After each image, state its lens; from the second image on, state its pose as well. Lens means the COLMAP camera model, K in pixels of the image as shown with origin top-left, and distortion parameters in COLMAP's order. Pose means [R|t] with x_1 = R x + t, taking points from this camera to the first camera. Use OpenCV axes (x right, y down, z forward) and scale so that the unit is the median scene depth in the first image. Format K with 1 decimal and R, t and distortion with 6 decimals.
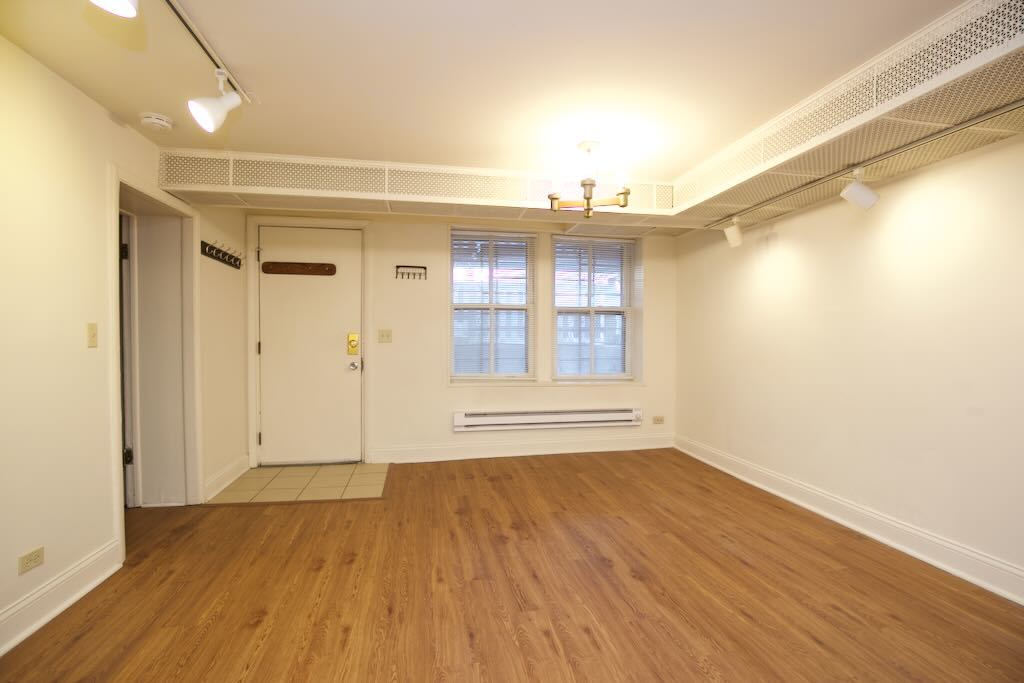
lens RADIAL K [[468.0, 0, 512.4], [0, 468.0, 345.3], [0, 0, 1]] dist [-0.034704, 0.006369]
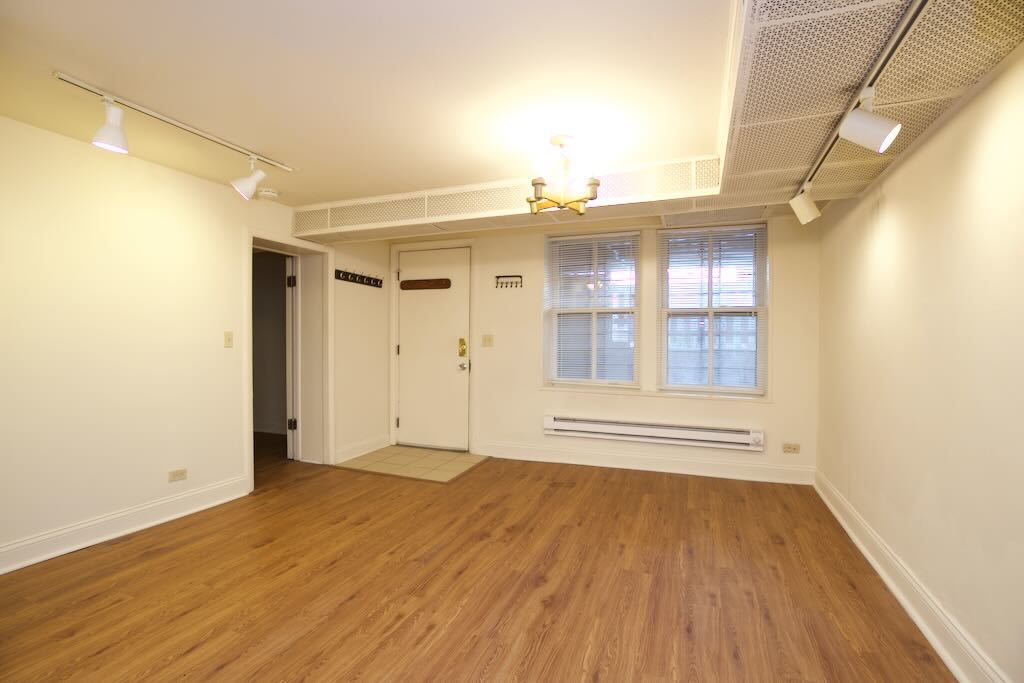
lens RADIAL K [[468.0, 0, 512.4], [0, 468.0, 345.3], [0, 0, 1]] dist [-0.034704, 0.006369]
pose [[0.846260, 0.008284, -0.532706, 0.572095], [-0.013325, 0.999895, -0.005618, -0.005228], [0.532603, 0.011853, 0.846282, 0.145348]]
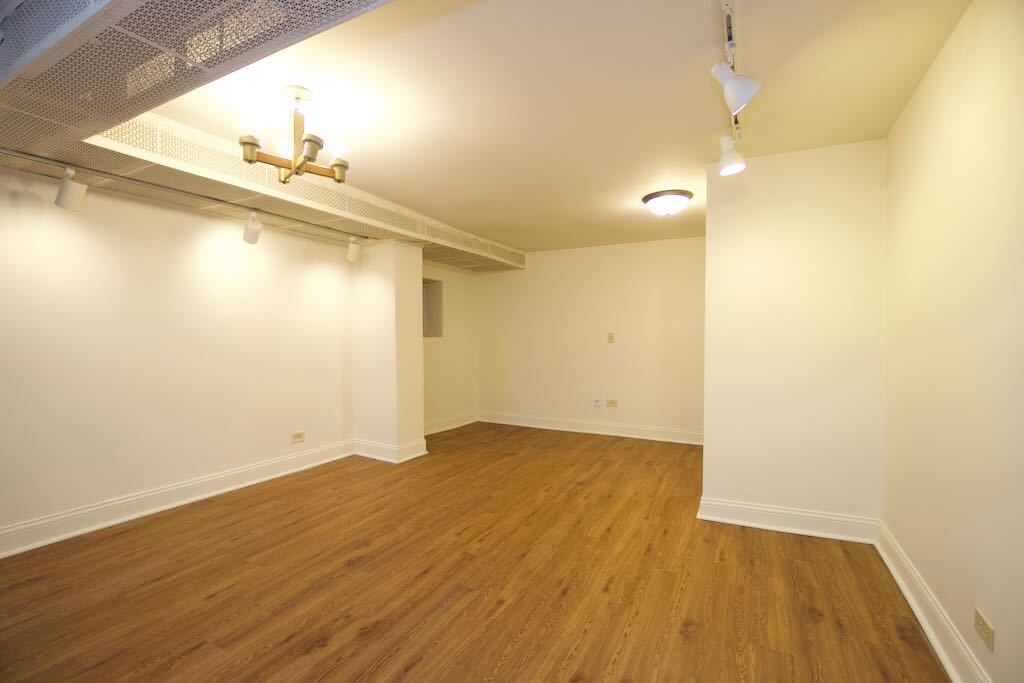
lens RADIAL K [[468.0, 0, 512.4], [0, 468.0, 345.3], [0, 0, 1]] dist [-0.034704, 0.006369]
pose [[-0.787485, -0.013185, 0.616193, -0.591917], [0.009416, 0.999397, 0.033417, -0.025134], [-0.616262, 0.032118, -0.786886, 1.366966]]
